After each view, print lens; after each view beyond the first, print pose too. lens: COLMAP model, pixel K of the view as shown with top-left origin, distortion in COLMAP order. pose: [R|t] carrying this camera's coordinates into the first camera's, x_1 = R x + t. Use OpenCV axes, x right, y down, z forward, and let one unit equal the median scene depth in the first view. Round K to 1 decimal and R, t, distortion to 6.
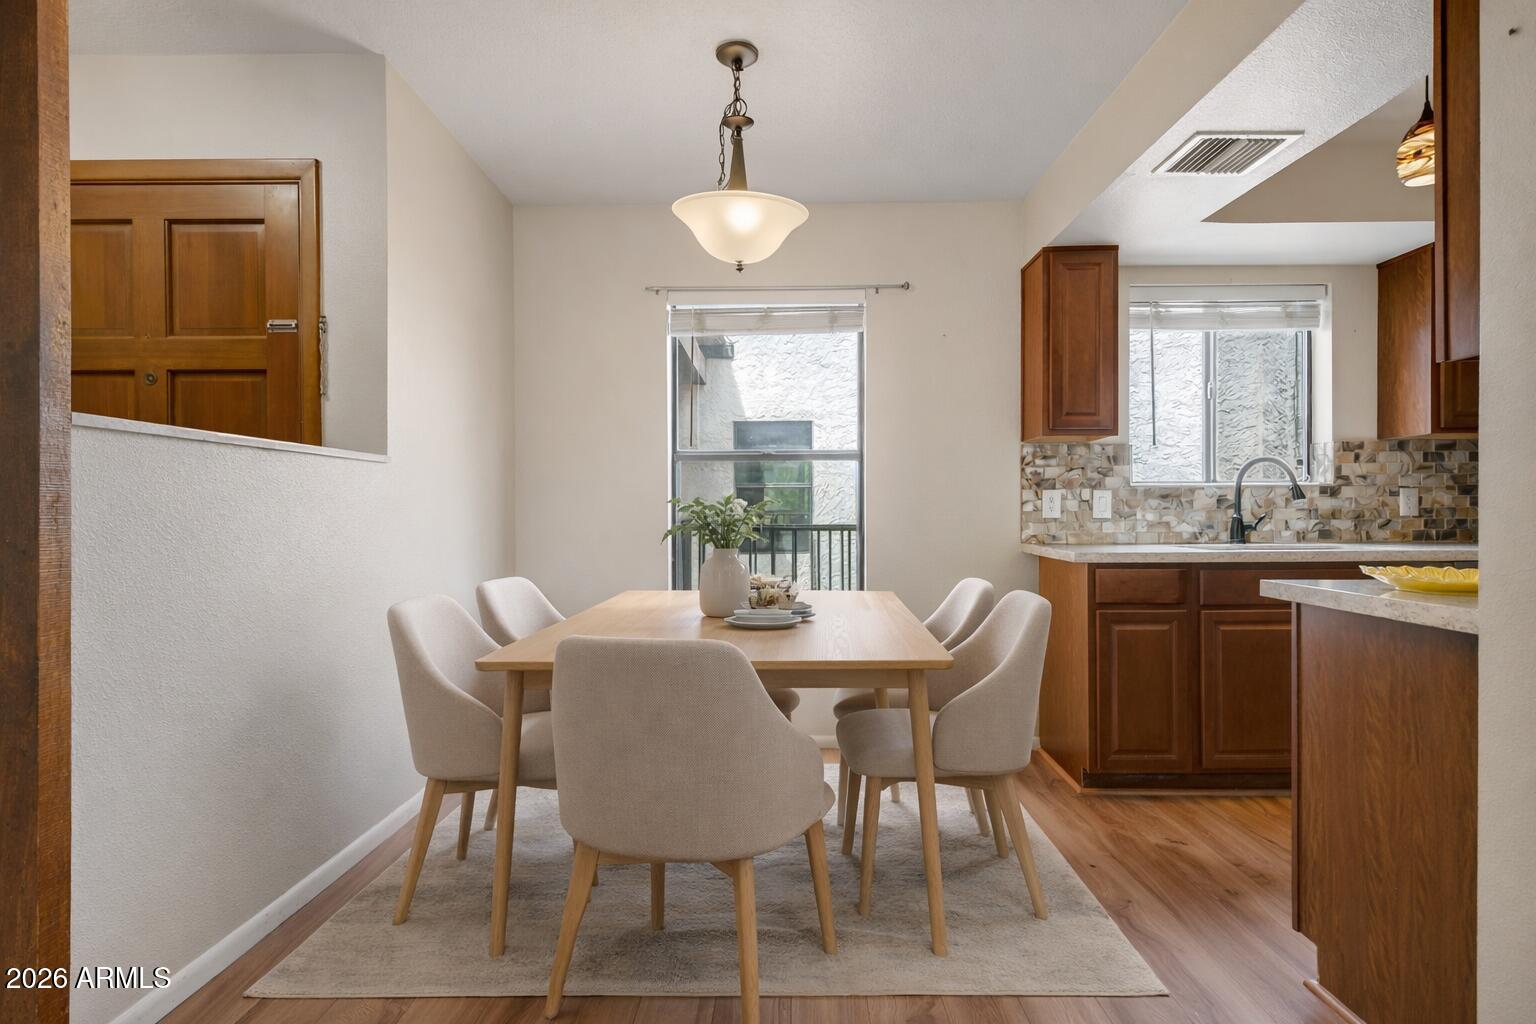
lens RADIAL K [[837.9, 0, 768.0], [0, 837.9, 512.0], [0, 0, 1]] dist [0.003175, 0.000182]
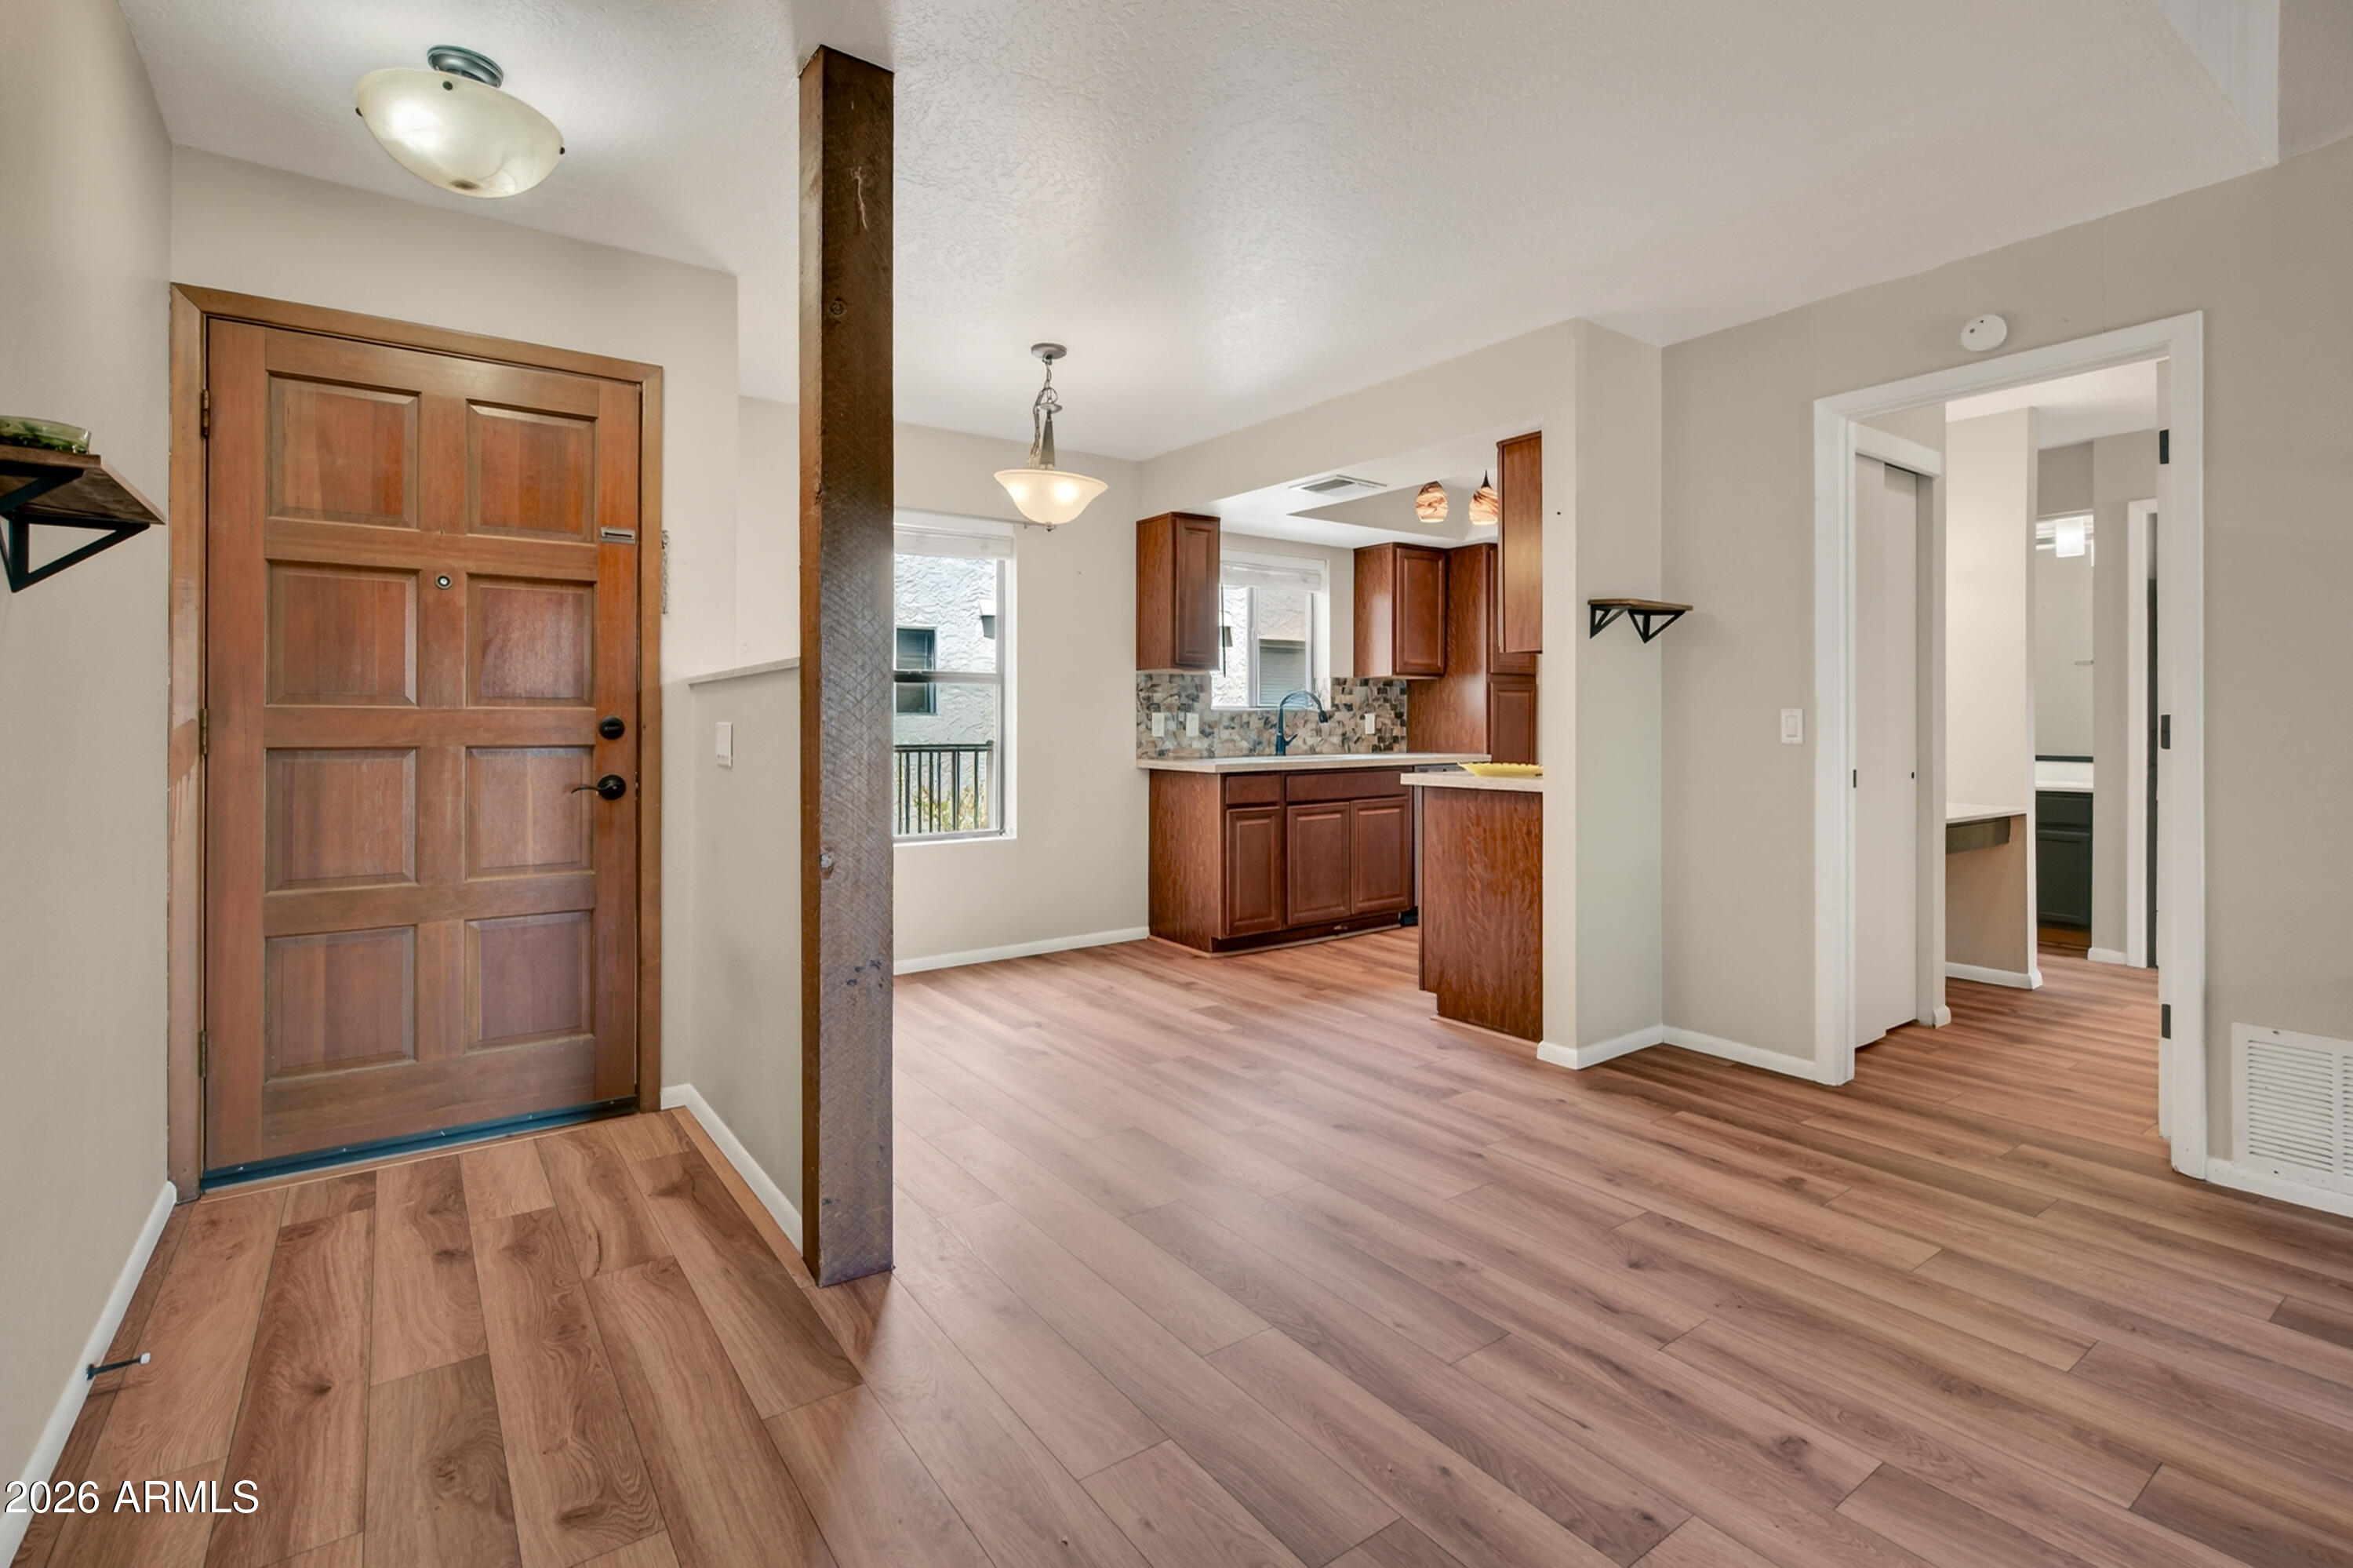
lens RADIAL K [[1102.3, 0, 1174.5], [0, 1102.3, 719.3], [0, 0, 1]] dist [0.000711, 0.000000]
pose [[0.799973, 0.004277, 0.600020, -0.569134], [-0.000405, 0.999978, -0.006588, -0.007170], [-0.600036, 0.005027, 0.799958, -0.244639]]
